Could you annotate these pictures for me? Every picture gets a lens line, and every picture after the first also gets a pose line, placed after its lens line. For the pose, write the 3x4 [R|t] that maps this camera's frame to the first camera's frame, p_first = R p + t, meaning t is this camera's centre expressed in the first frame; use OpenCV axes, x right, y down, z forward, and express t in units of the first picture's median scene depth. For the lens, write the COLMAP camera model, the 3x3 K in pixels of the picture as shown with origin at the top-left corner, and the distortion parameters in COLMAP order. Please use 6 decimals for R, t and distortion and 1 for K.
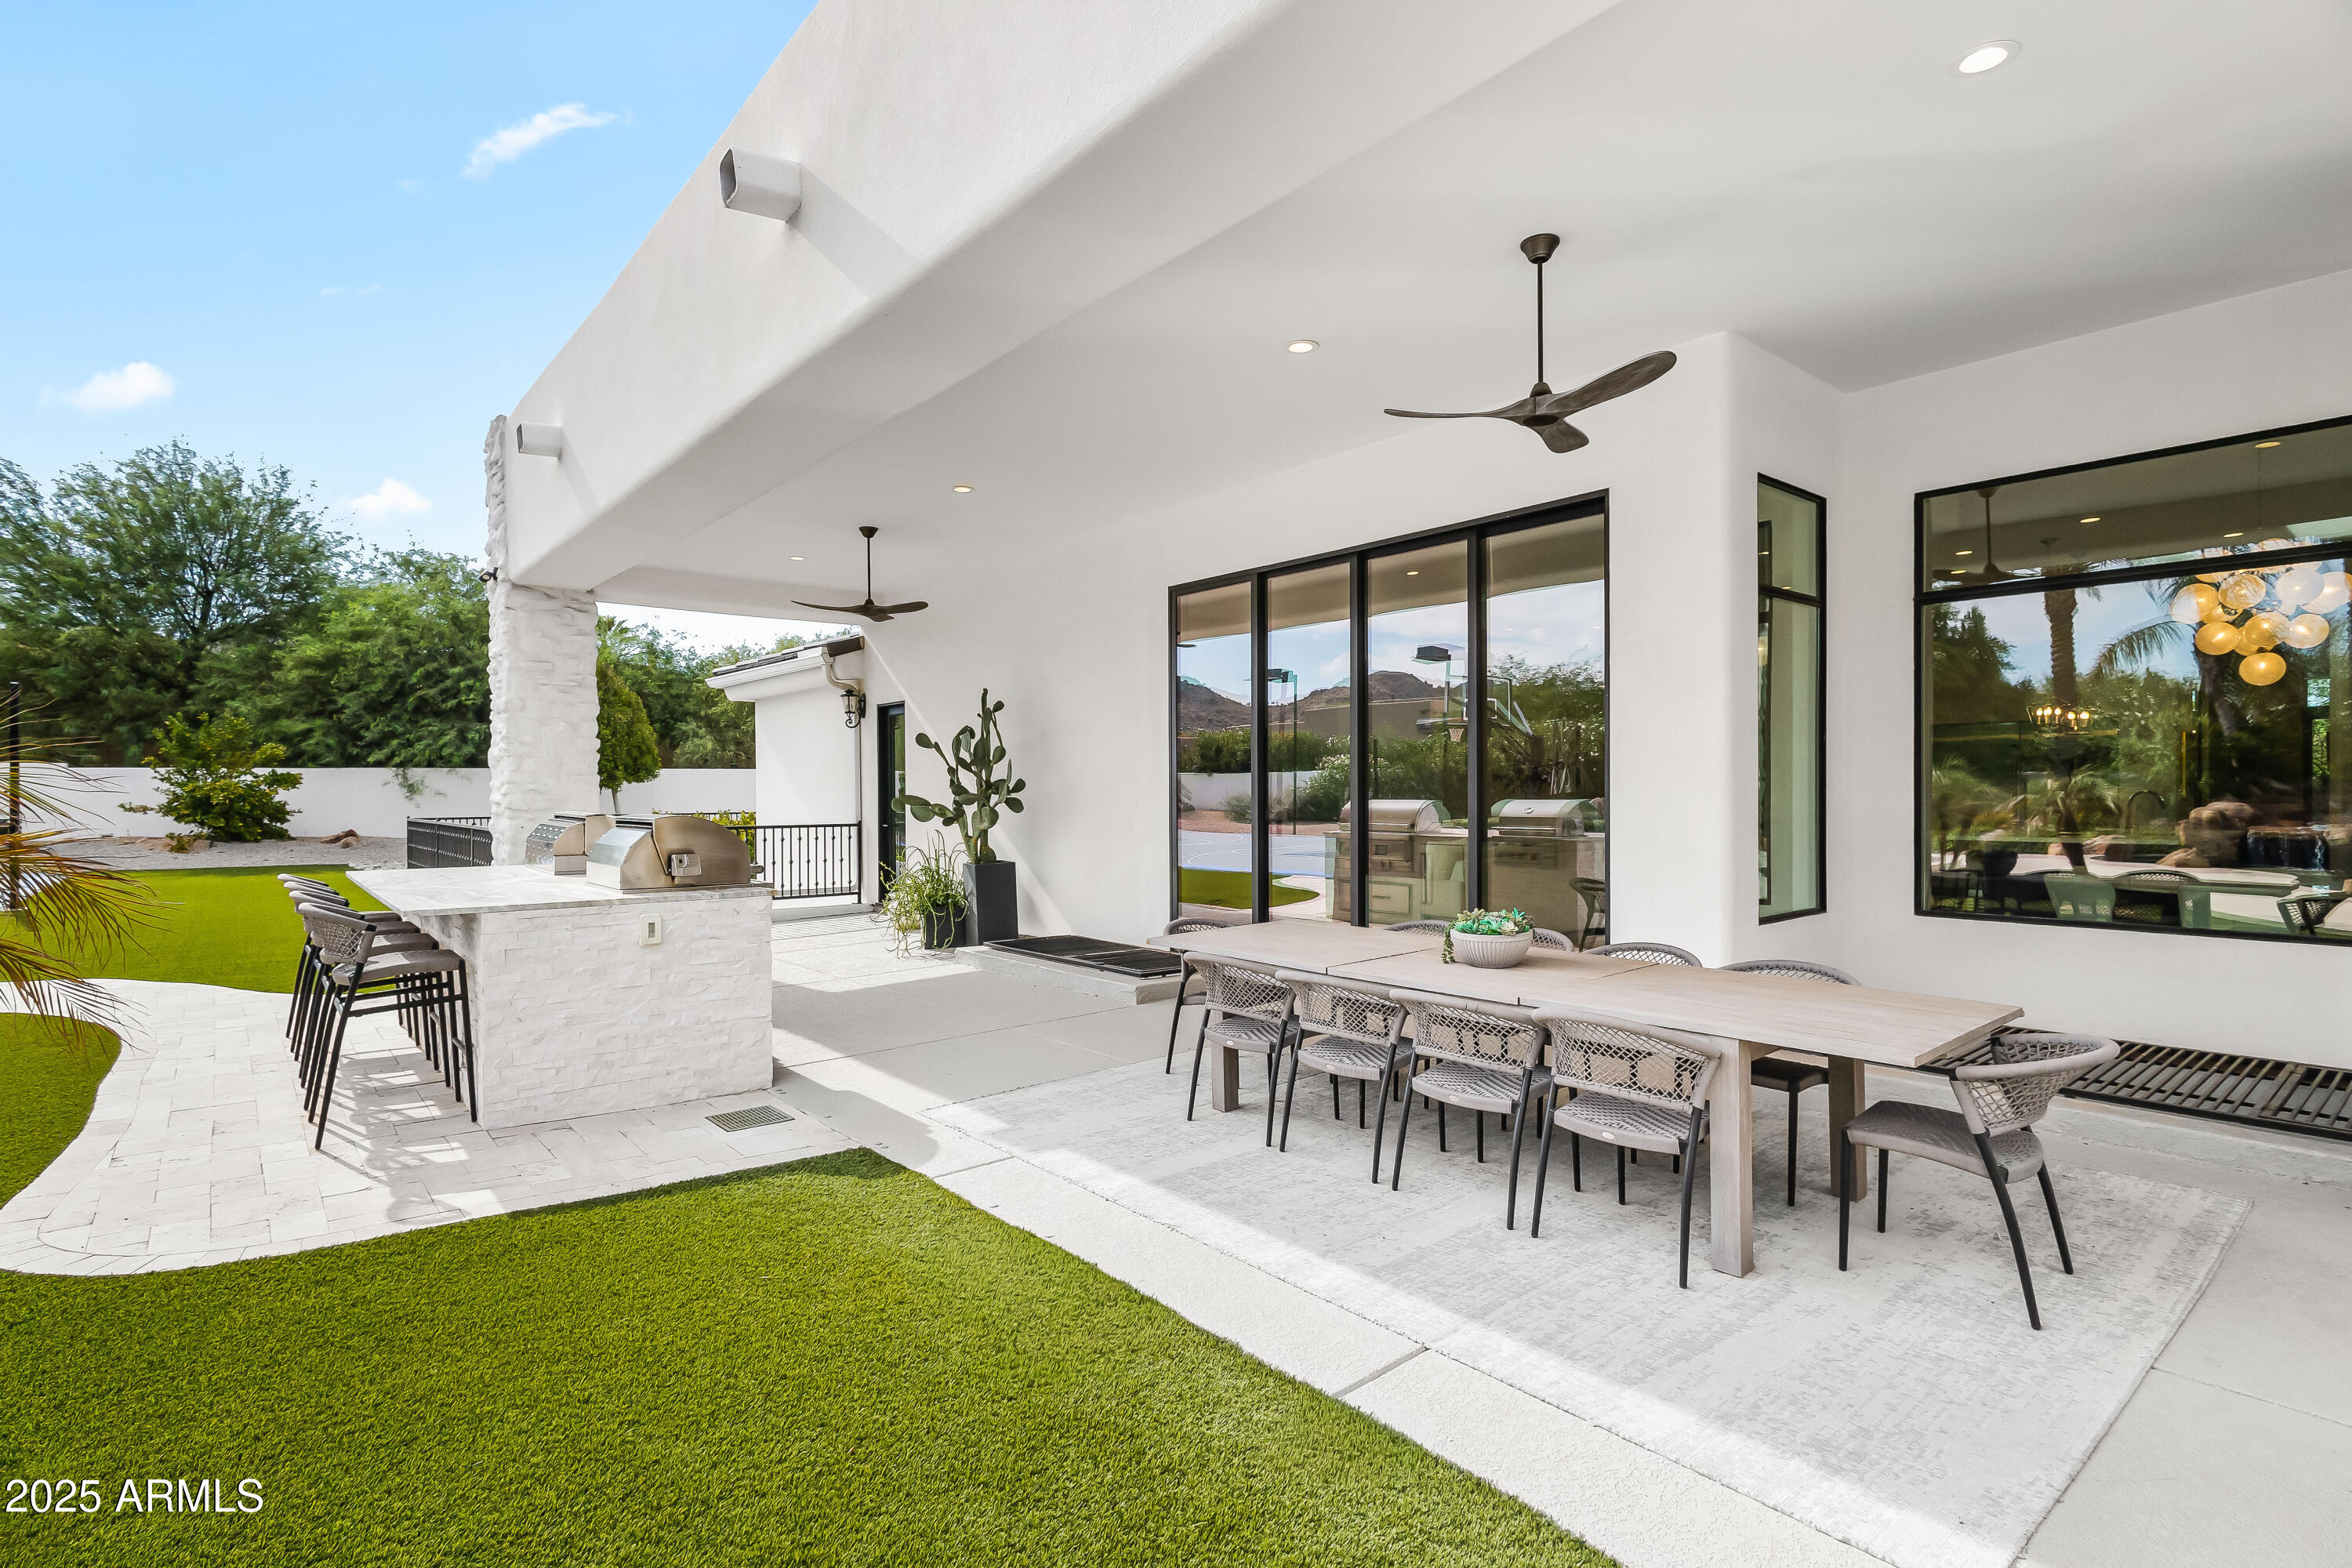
lens RADIAL K [[1099.9, 0, 1173.6], [0, 1099.9, 785.1], [0, 0, 1]] dist [0.005157, 0.000032]
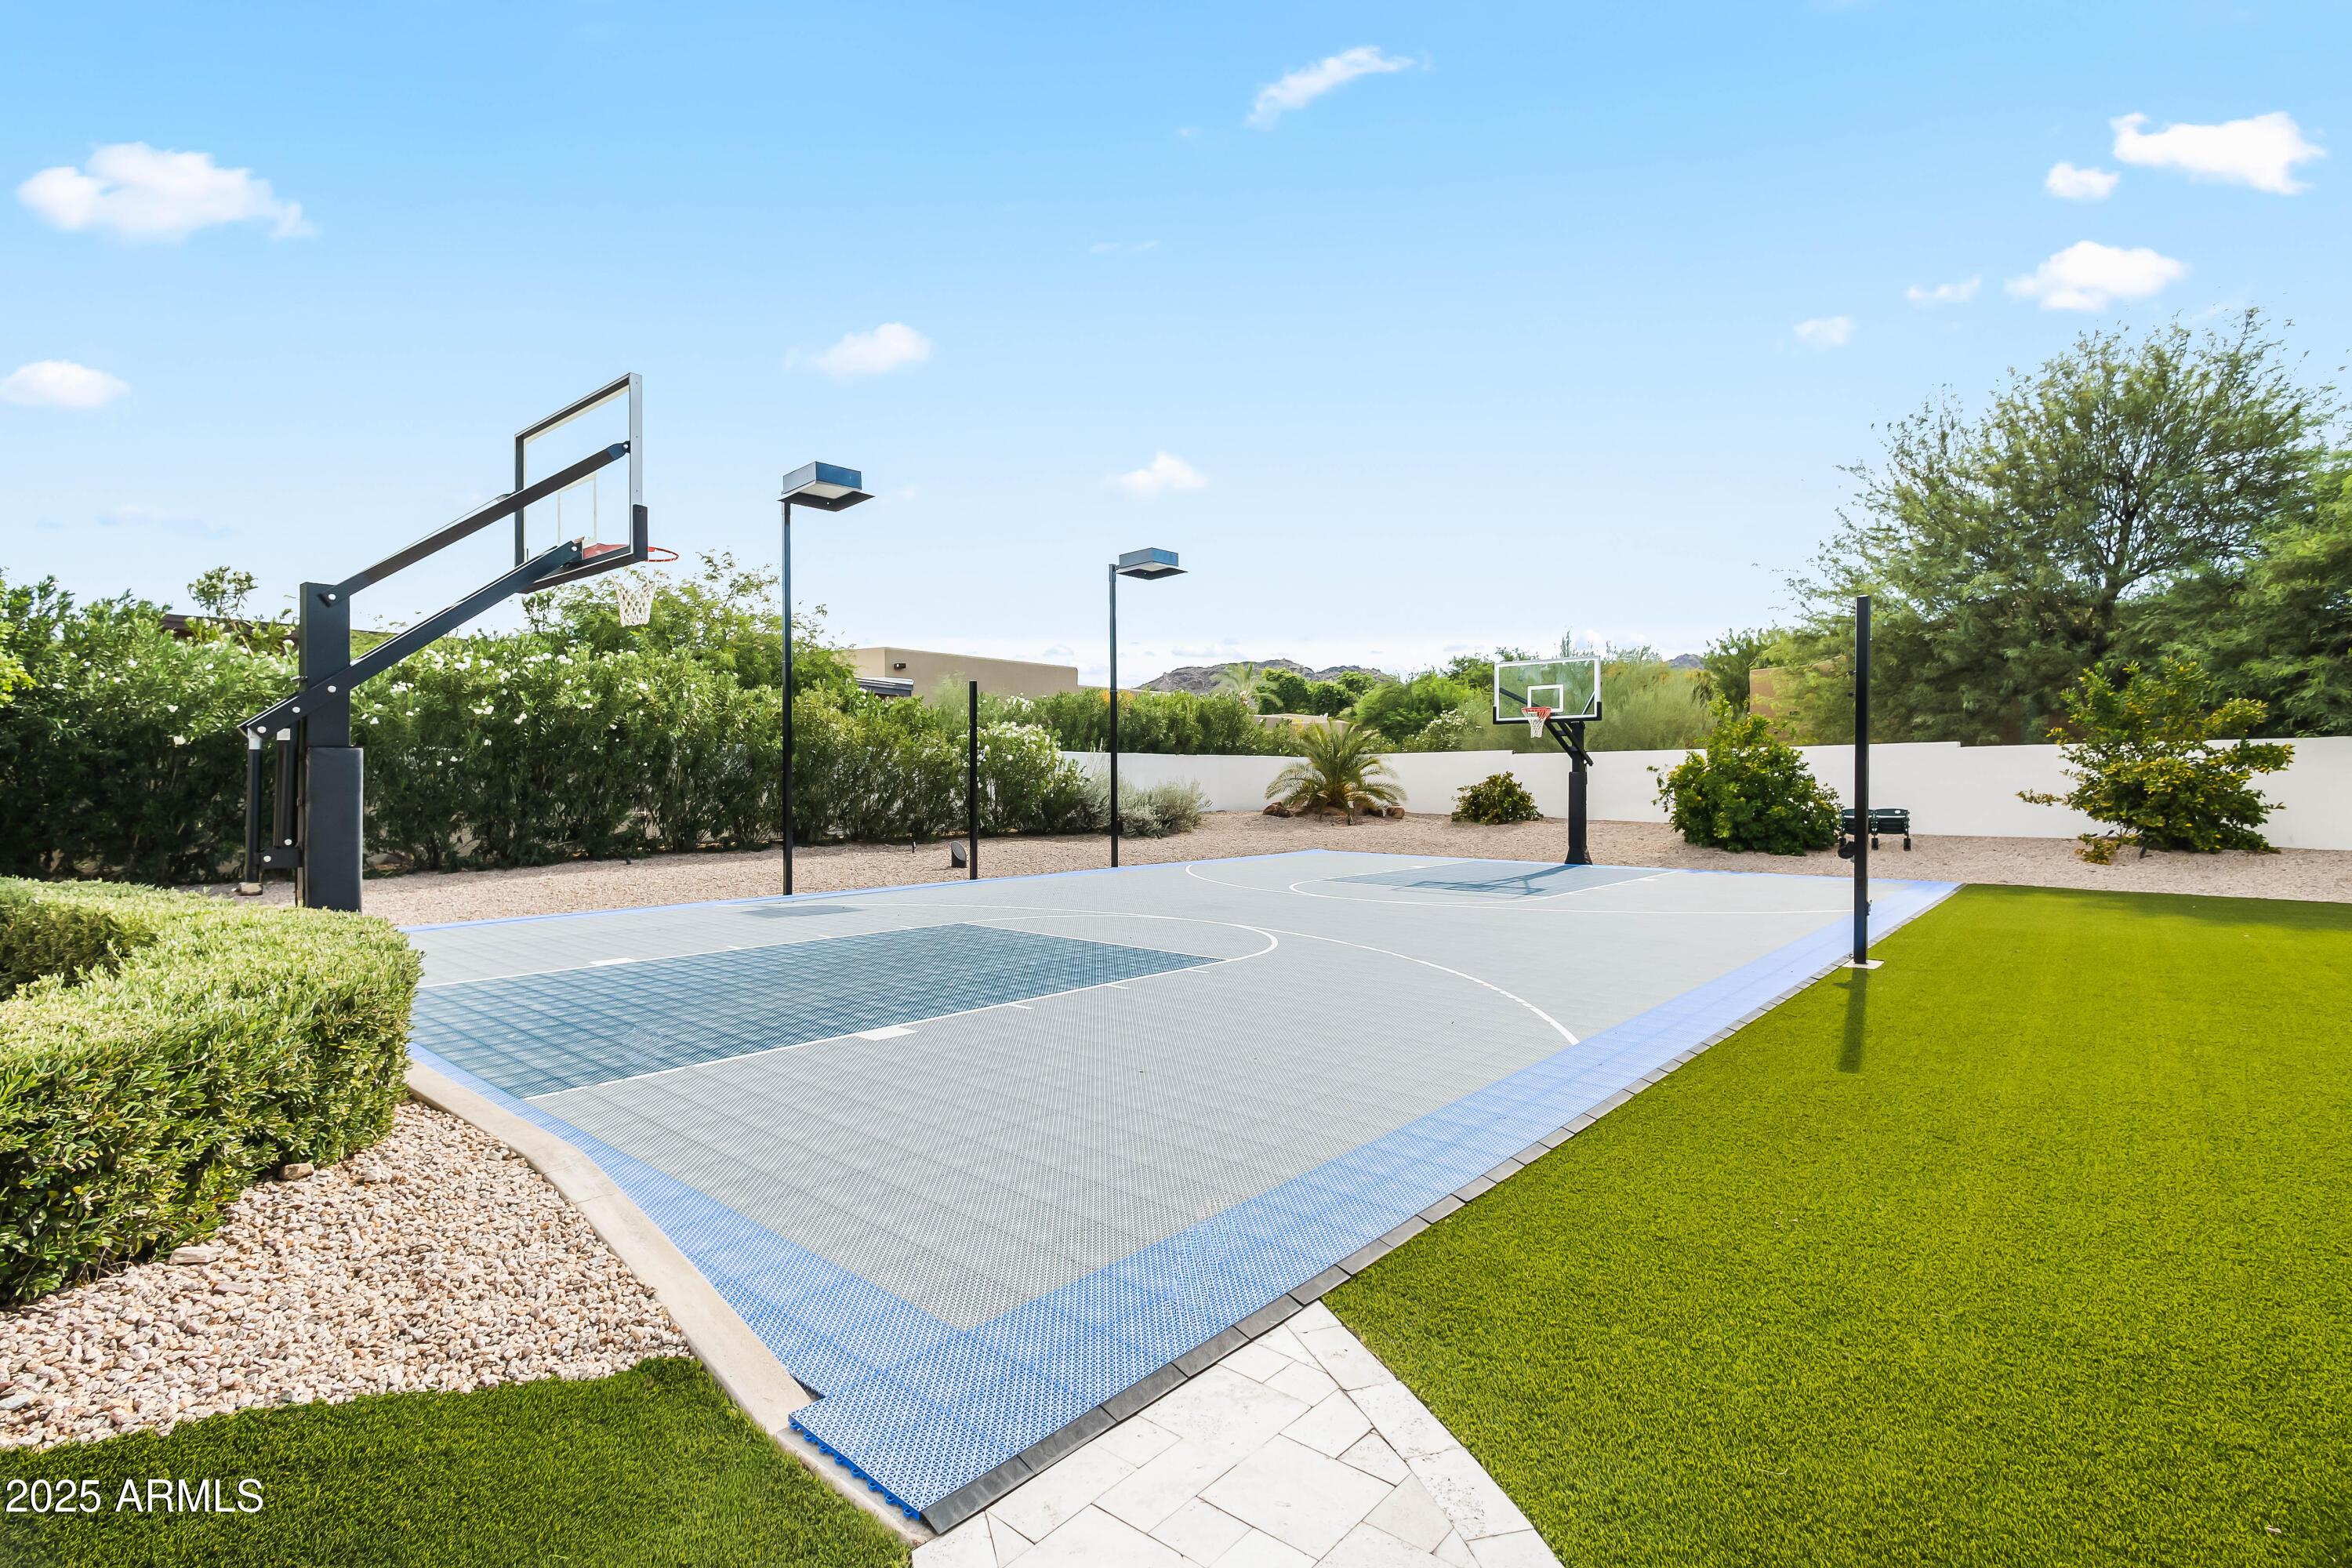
lens RADIAL K [[1101.5, 0, 1177.5], [0, 1101.5, 797.2], [0, 0, 1]] dist [0.007773, -0.000180]
pose [[0.158479, 0.017445, -0.987208, -0.275777], [0.001277, 0.999839, 0.017873, 0.006099], [0.987361, -0.004094, 0.158432, 0.288195]]
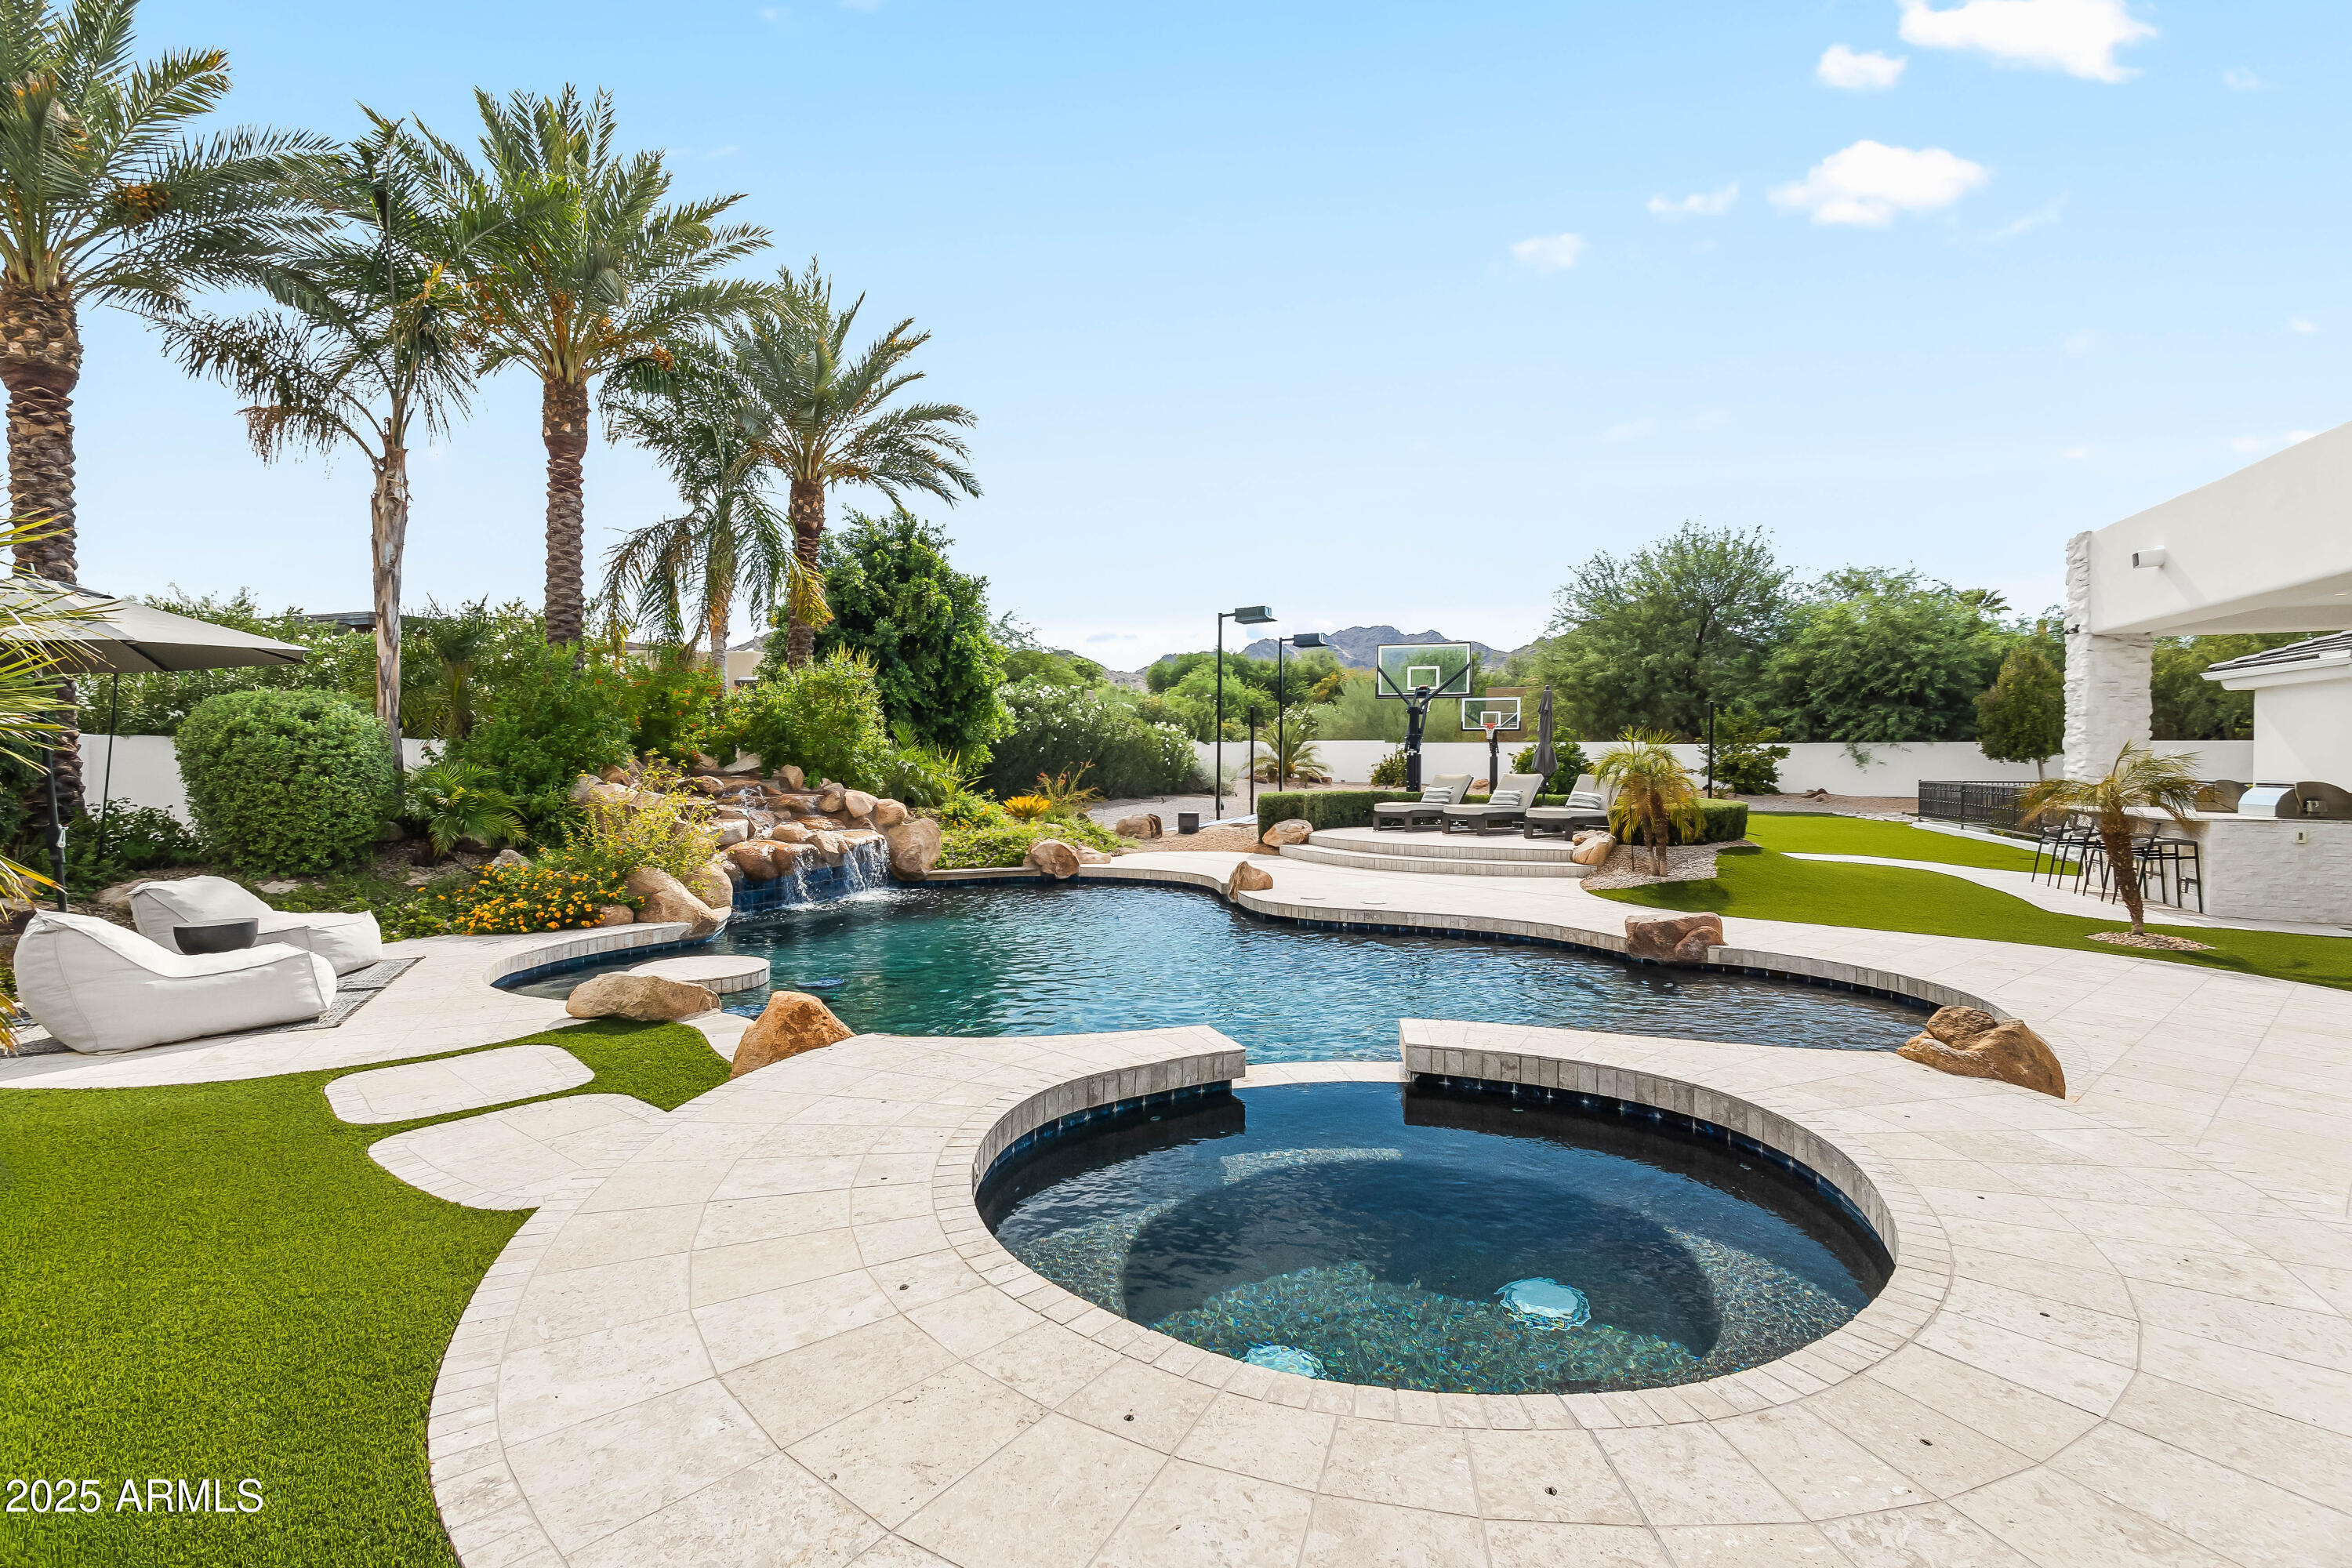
lens RADIAL K [[1106.0, 0, 1163.4], [0, 1106.0, 770.2], [0, 0, 1]] dist [0.001256, -0.000725]
pose [[0.479752, 0.017531, -0.877229, 0.064146], [-0.003235, 0.999829, 0.018212, -0.004645], [0.877398, -0.005900, 0.479727, -0.372223]]
